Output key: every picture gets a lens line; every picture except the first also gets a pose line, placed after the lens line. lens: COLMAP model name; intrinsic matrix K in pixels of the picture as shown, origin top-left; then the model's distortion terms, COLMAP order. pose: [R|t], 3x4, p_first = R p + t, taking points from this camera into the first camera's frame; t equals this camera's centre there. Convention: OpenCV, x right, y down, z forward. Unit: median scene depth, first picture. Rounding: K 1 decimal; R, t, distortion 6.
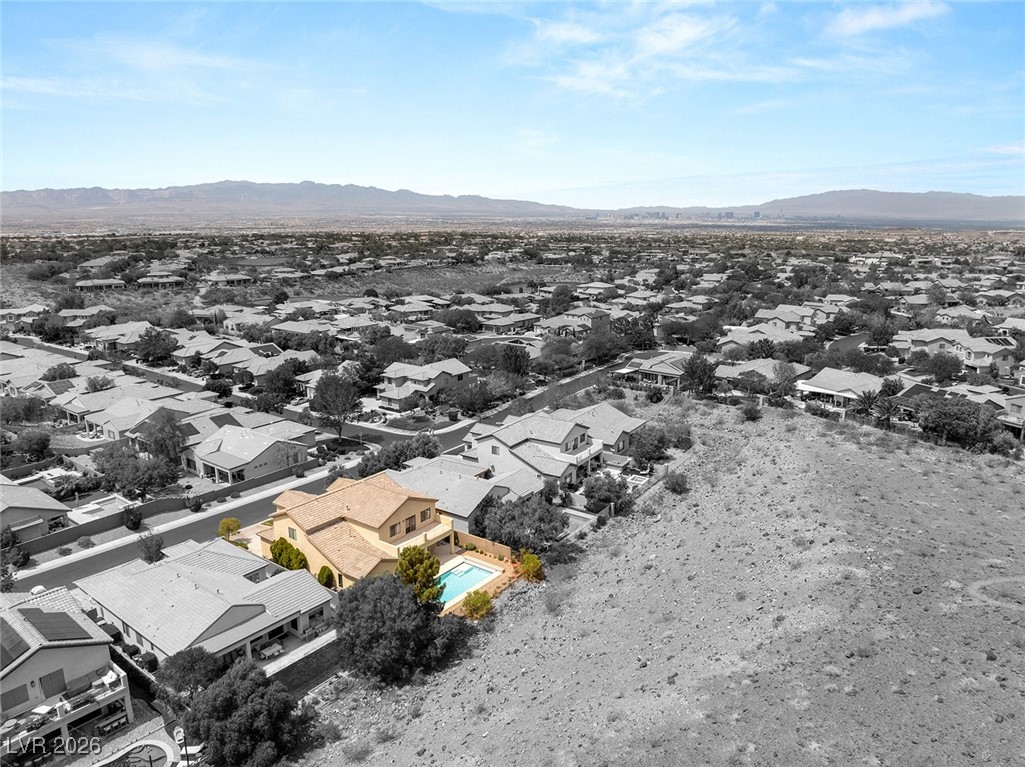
lens RADIAL K [[716.5, 0, 512.5], [0, 716.5, 383.5], [0, 0, 1]] dist [-0.035844, 0.003977]
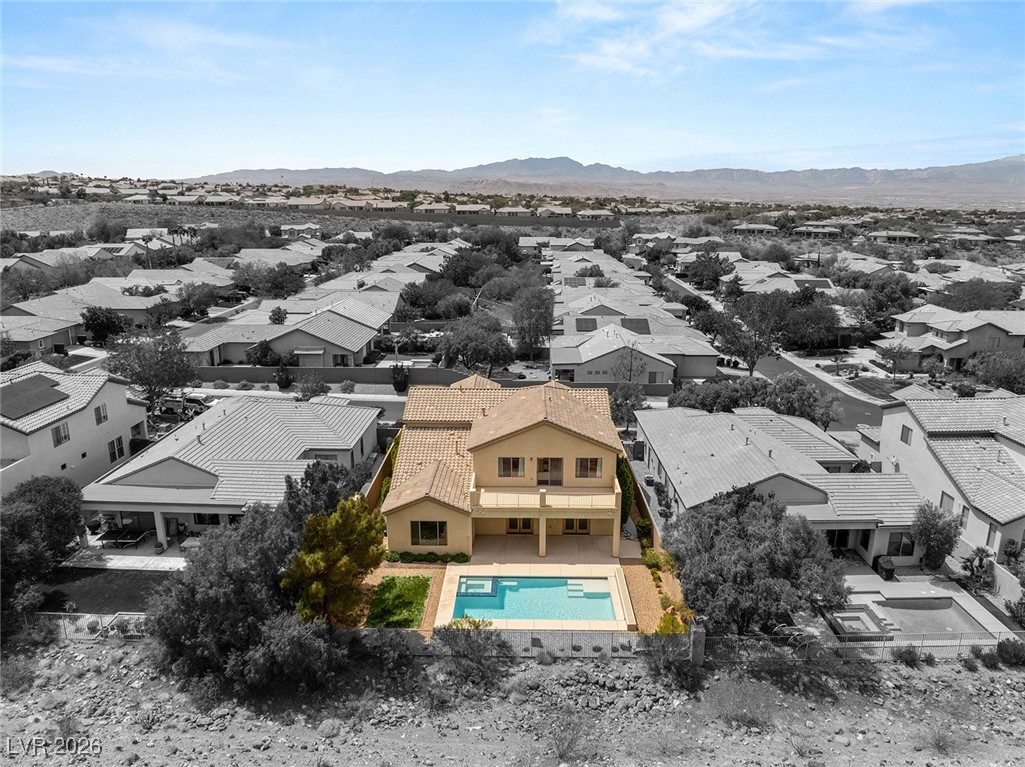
lens RADIAL K [[716.5, 0, 512.5], [0, 716.5, 383.5], [0, 0, 1]] dist [-0.035844, 0.003977]
pose [[0.586451, 0.217429, -0.780256, 0.139329], [-0.194242, 0.972940, 0.125128, 0.035577], [0.786349, 0.078176, 0.612816, 0.338993]]
